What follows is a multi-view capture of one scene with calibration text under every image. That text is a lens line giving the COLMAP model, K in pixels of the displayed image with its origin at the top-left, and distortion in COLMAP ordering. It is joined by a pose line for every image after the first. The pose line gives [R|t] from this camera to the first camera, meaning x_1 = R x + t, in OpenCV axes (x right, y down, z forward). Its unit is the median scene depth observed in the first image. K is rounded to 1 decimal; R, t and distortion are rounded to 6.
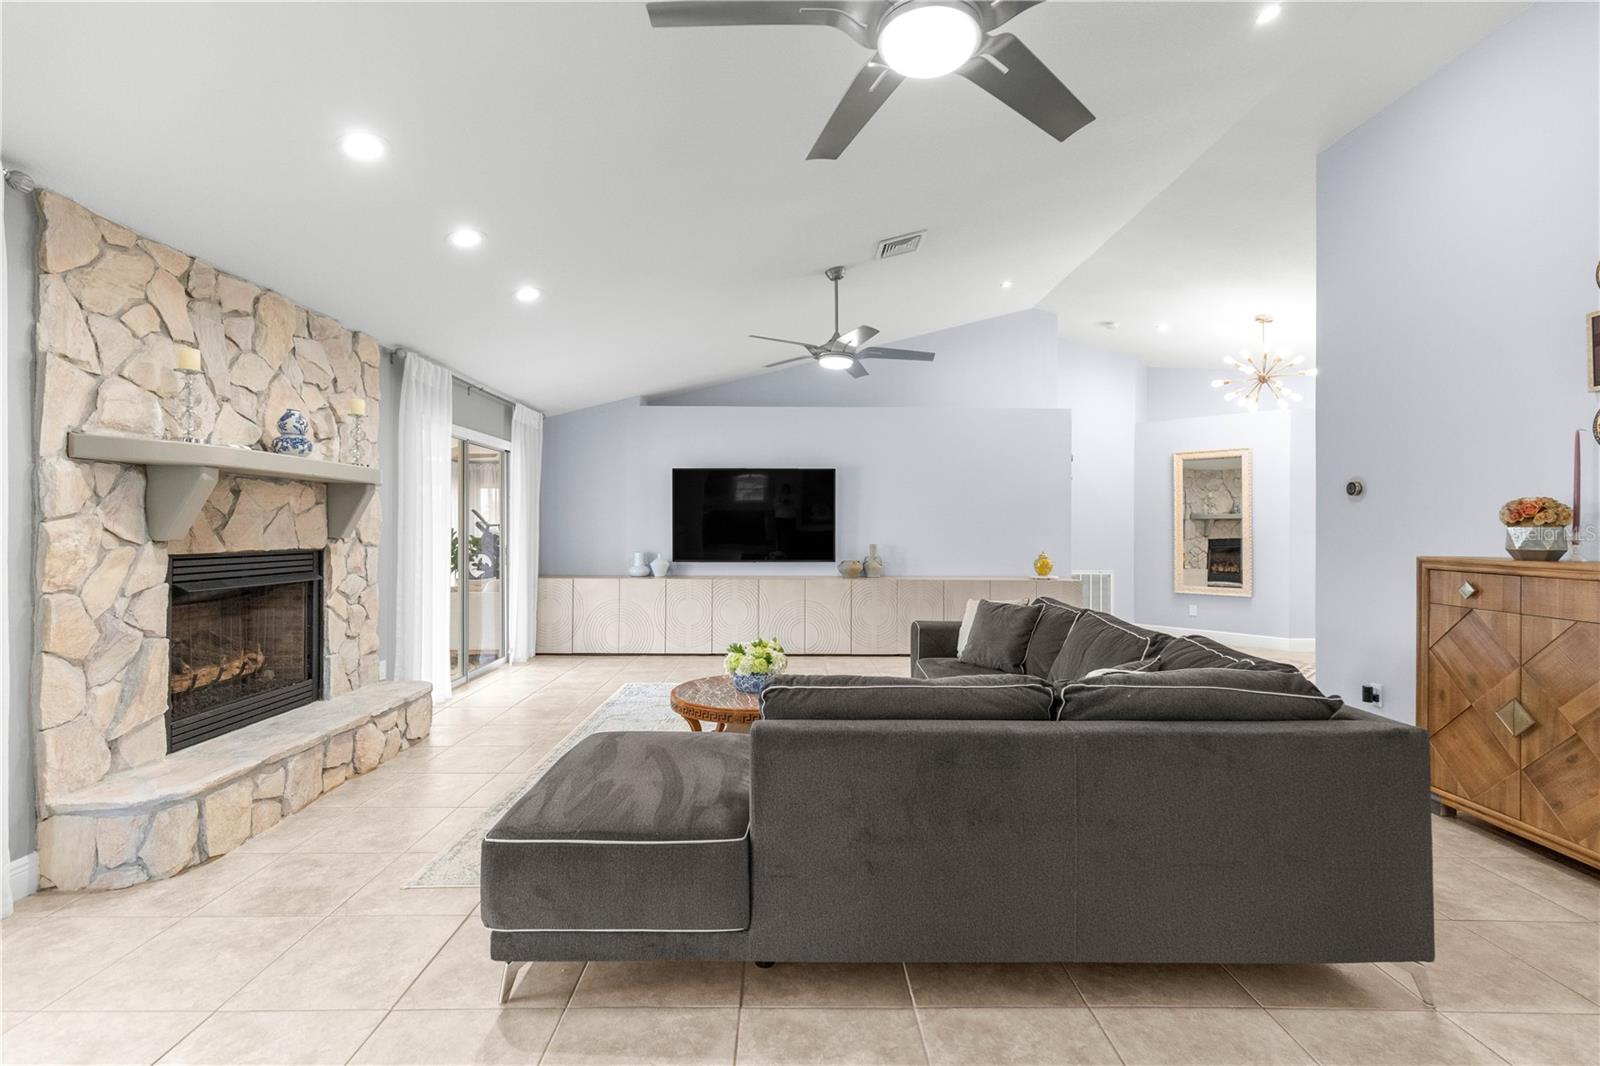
lens RADIAL K [[720.8, 0, 792.6], [0, 720.8, 529.0], [0, 0, 1]] dist [0.012779, -0.003034]
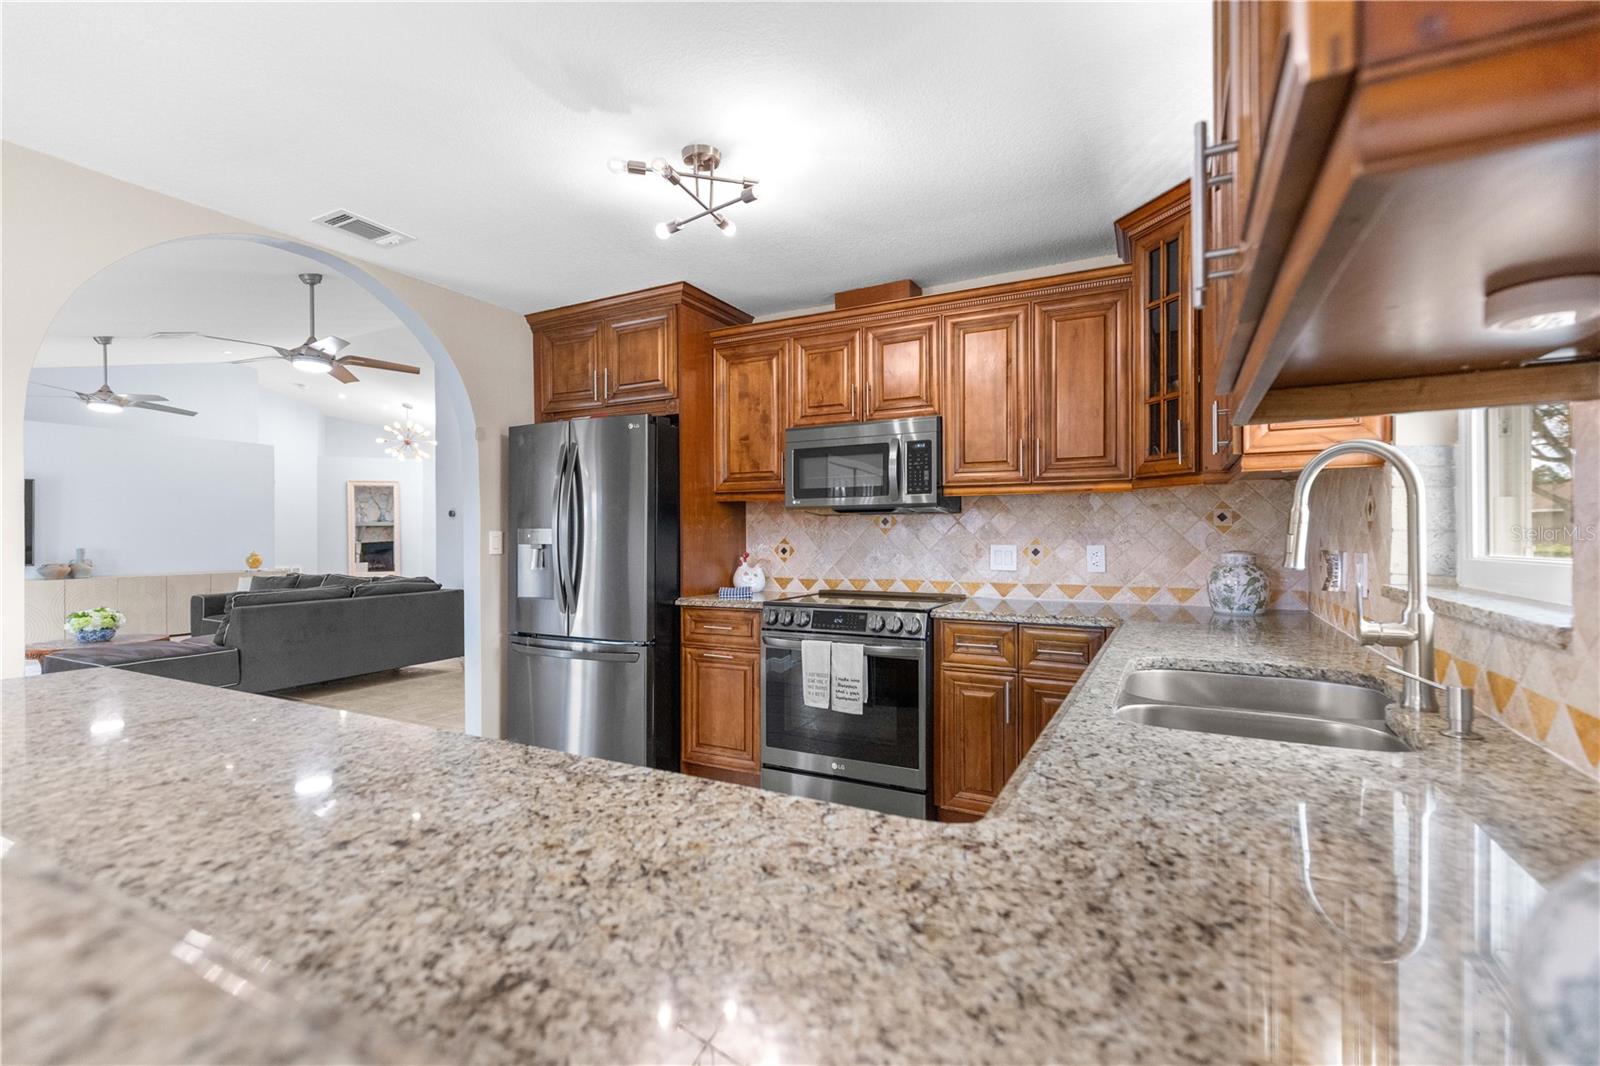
lens RADIAL K [[720.8, 0, 794.4], [0, 720.8, 539.1], [0, 0, 1]] dist [0.012779, -0.003034]
pose [[0.472259, -0.011890, 0.881380, -0.722392], [0.007471, 0.999927, 0.009486, 0.008036], [-0.881428, 0.002105, 0.472313, -1.029368]]
